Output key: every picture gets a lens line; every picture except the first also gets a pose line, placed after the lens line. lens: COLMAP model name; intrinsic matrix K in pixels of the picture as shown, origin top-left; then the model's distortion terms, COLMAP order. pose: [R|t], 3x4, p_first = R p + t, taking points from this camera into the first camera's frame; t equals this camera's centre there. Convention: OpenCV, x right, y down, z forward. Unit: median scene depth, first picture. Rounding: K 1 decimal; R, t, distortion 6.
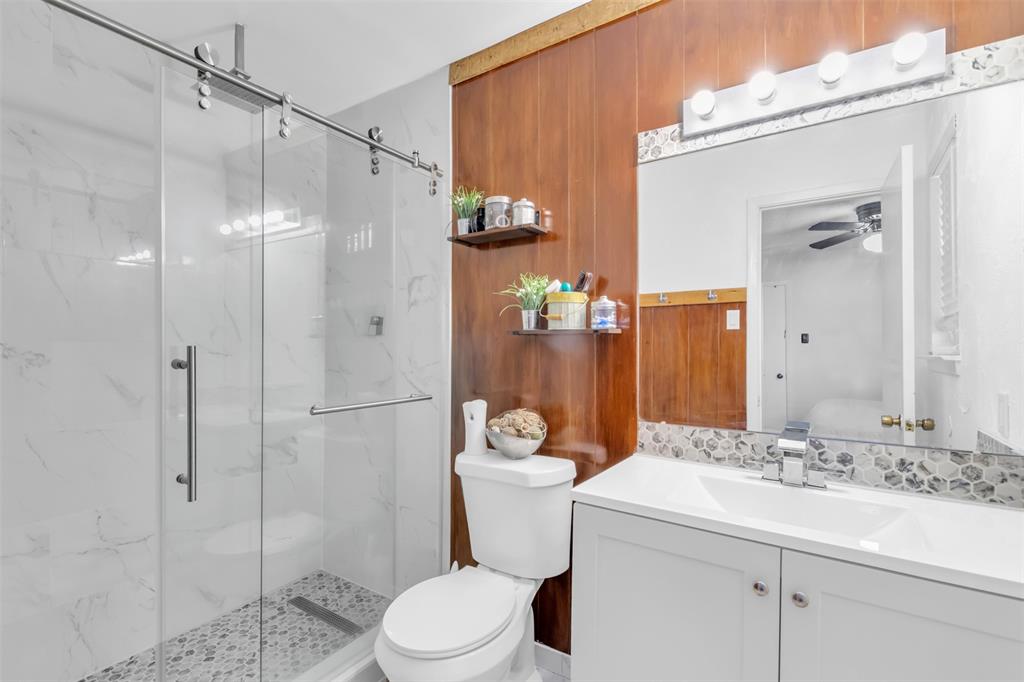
lens RADIAL K [[476.2, 0, 509.8], [0, 476.2, 341.1], [0, 0, 1]] dist [0.007790, -0.004552]
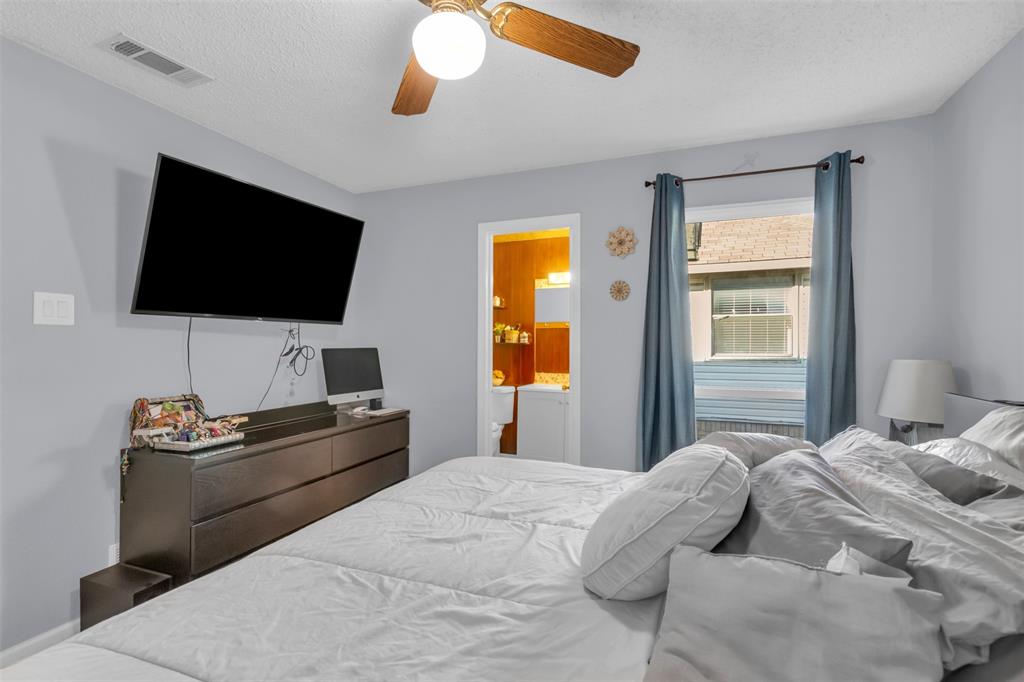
lens RADIAL K [[476.2, 0, 513.0], [0, 476.2, 346.1], [0, 0, 1]] dist [0.007790, -0.004552]
pose [[0.976687, 0.003133, 0.214647, -0.513370], [-0.003619, 0.999992, 0.001870, -0.009011], [-0.214639, -0.002603, 0.976690, -1.911277]]
